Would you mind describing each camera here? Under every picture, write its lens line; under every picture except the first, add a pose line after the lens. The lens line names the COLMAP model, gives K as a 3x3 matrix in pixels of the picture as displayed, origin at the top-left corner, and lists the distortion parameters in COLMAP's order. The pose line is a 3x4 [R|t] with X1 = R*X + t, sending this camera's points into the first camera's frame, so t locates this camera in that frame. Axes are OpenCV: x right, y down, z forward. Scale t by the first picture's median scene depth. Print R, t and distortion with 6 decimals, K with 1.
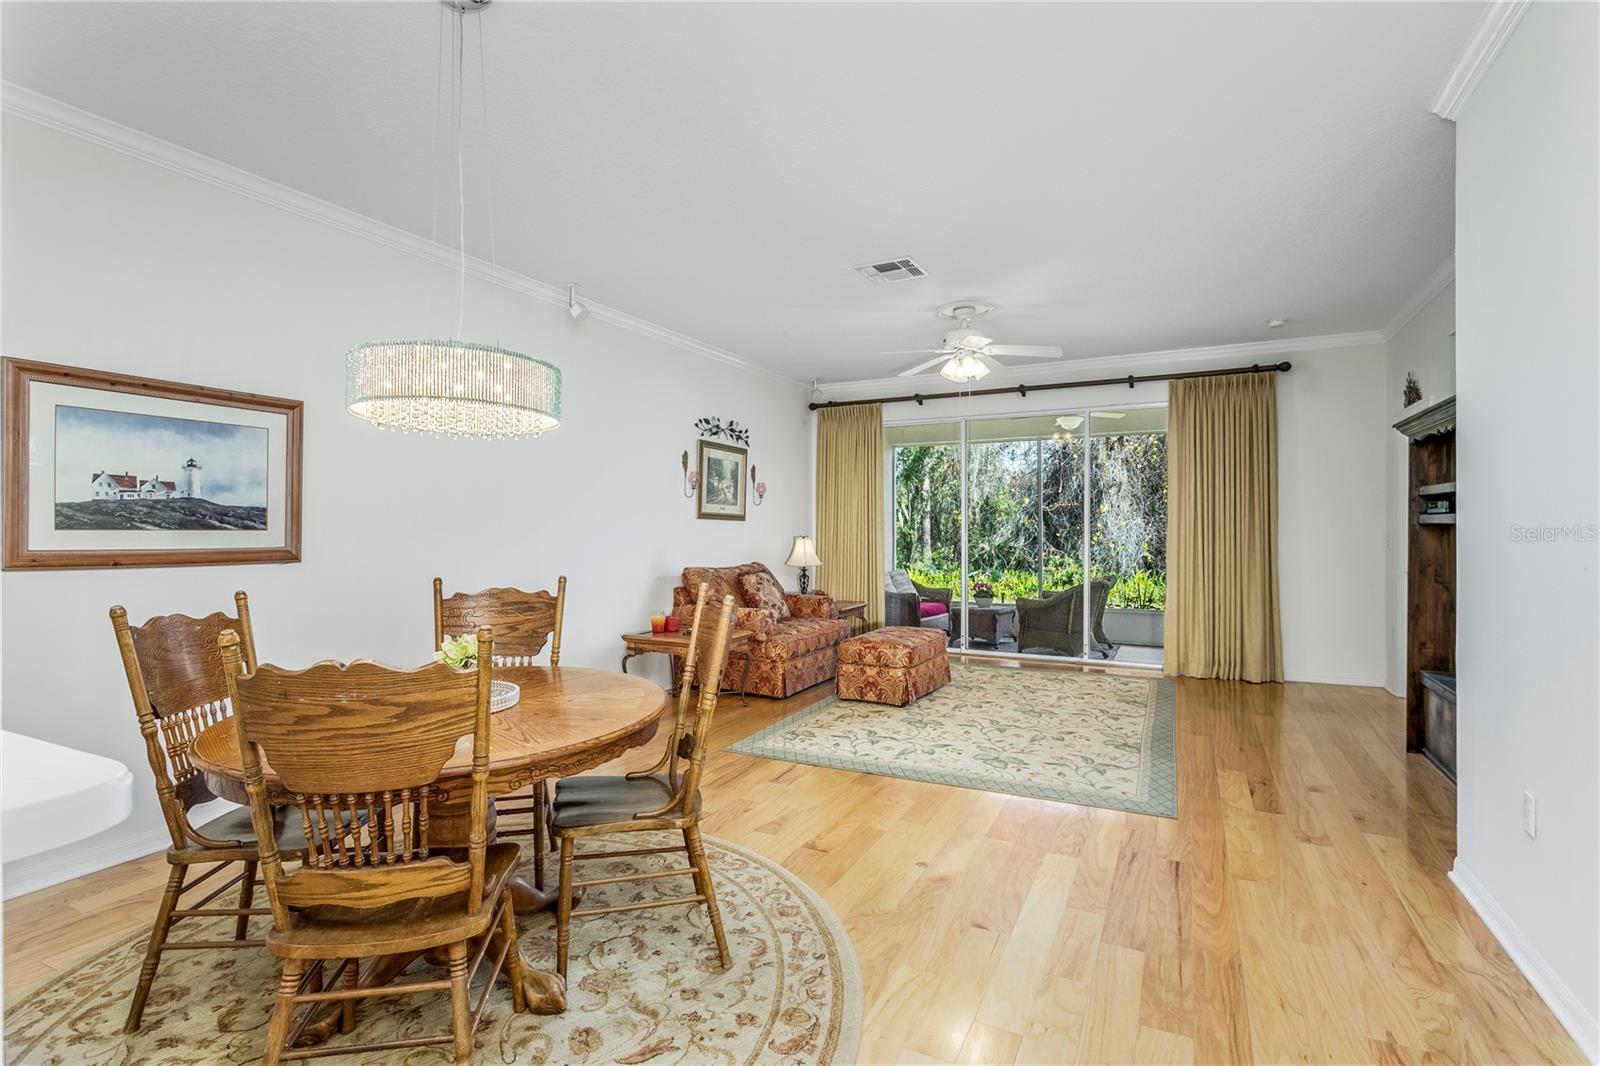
lens RADIAL K [[774.8, 0, 807.3], [0, 774.8, 530.9], [0, 0, 1]] dist [0.001002, 0.000295]
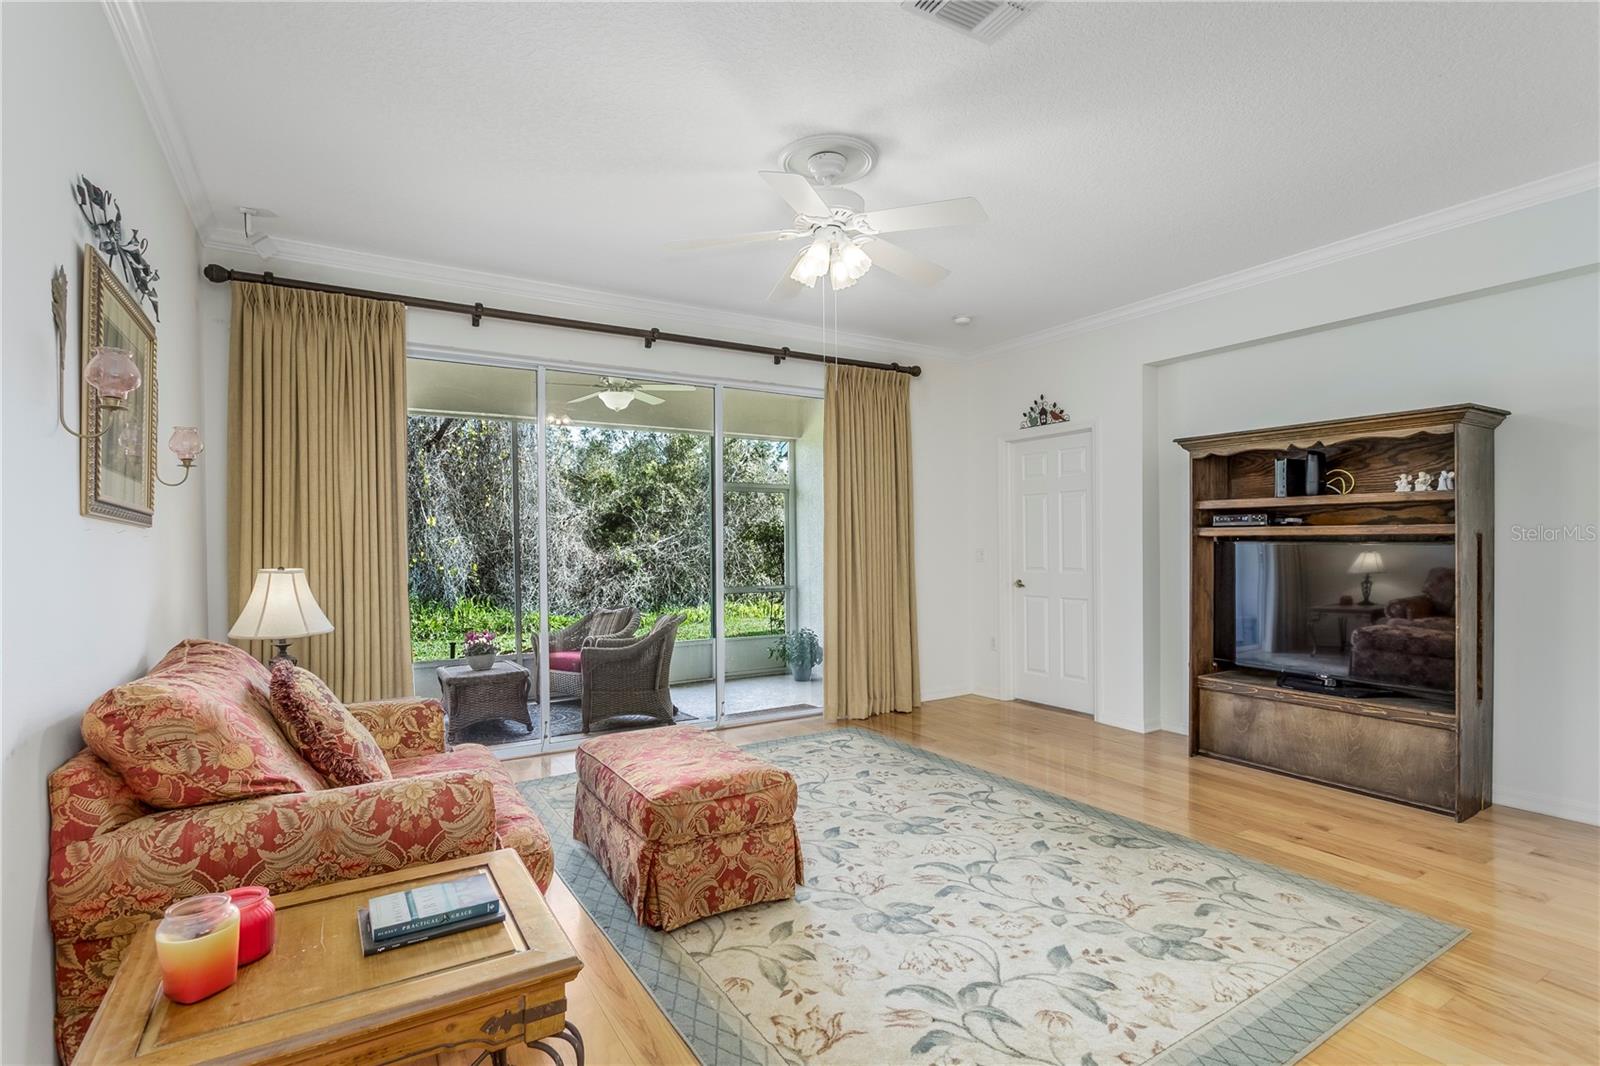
lens RADIAL K [[774.8, 0, 819.4], [0, 774.8, 546.6], [0, 0, 1]] dist [0.001002, 0.000295]
pose [[0.518315, -0.006539, 0.855165, -0.397835], [0.010984, 0.999939, 0.000989, -0.001273], [-0.855119, 0.008881, 0.518356, 0.969277]]
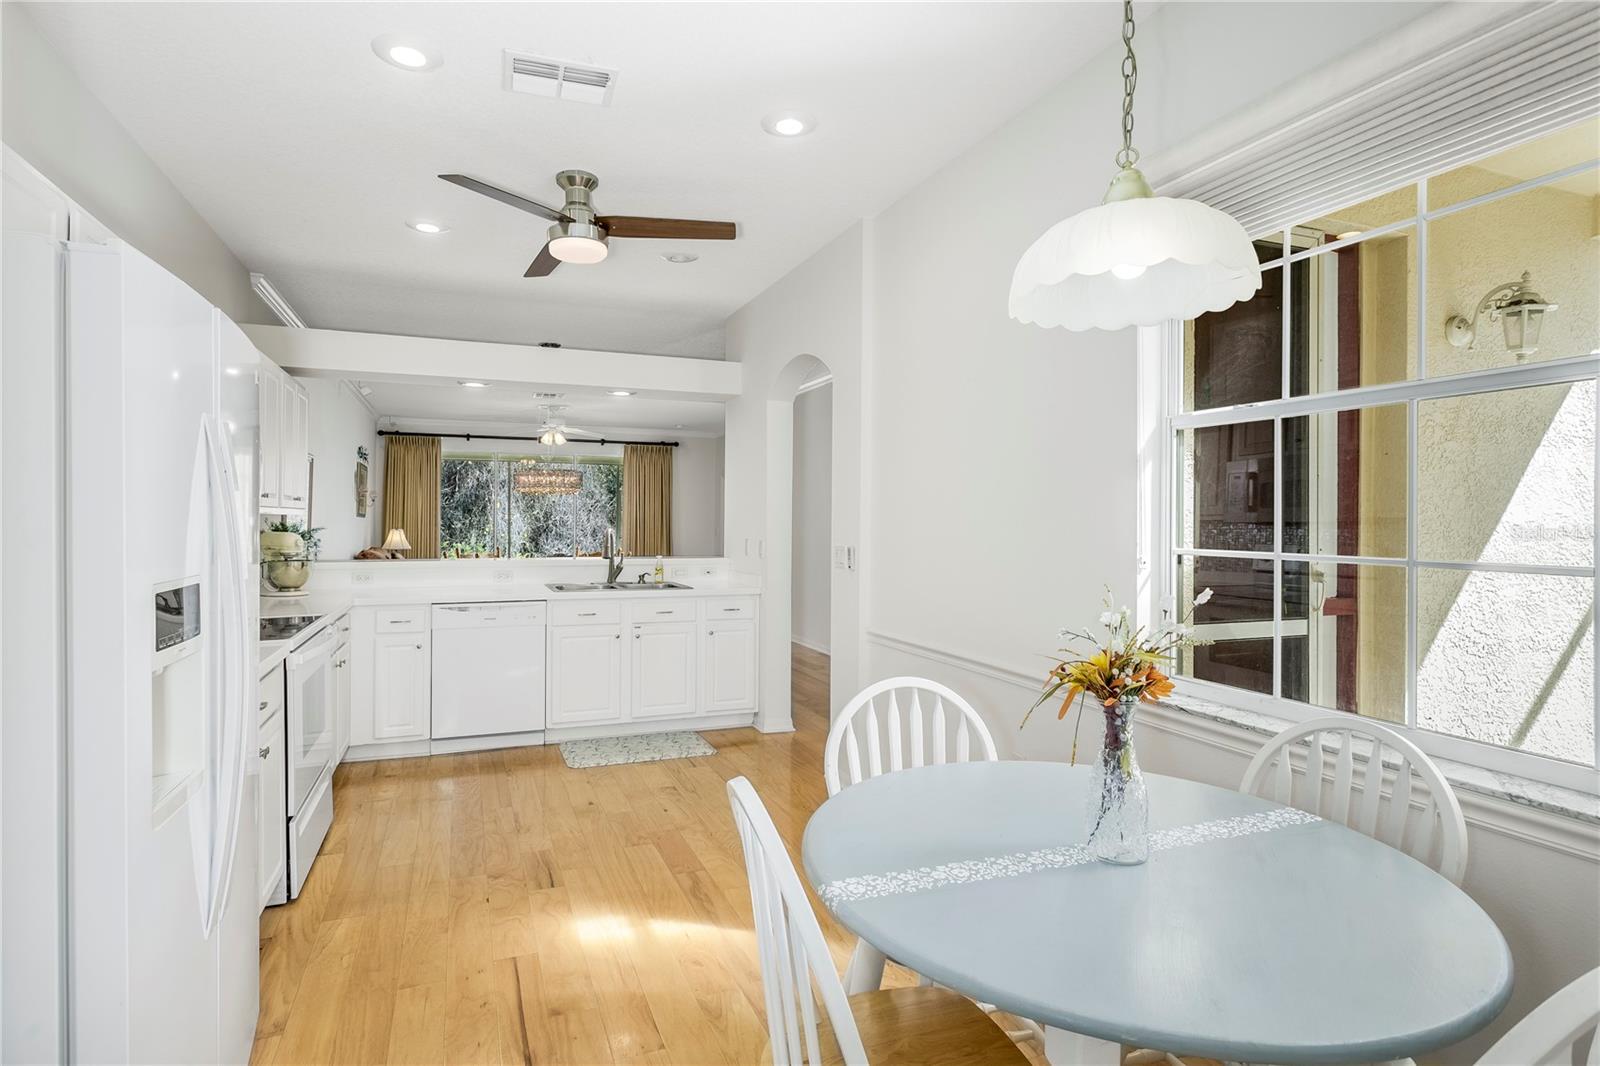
lens RADIAL K [[774.8, 0, 811.7], [0, 774.8, 520.6], [0, 0, 1]] dist [0.001002, 0.000295]
pose [[0.637226, 0.004431, 0.770664, -1.127839], [-0.001543, 0.999989, -0.004473, -0.005799], [-0.770675, 0.001661, 0.637226, -0.884906]]
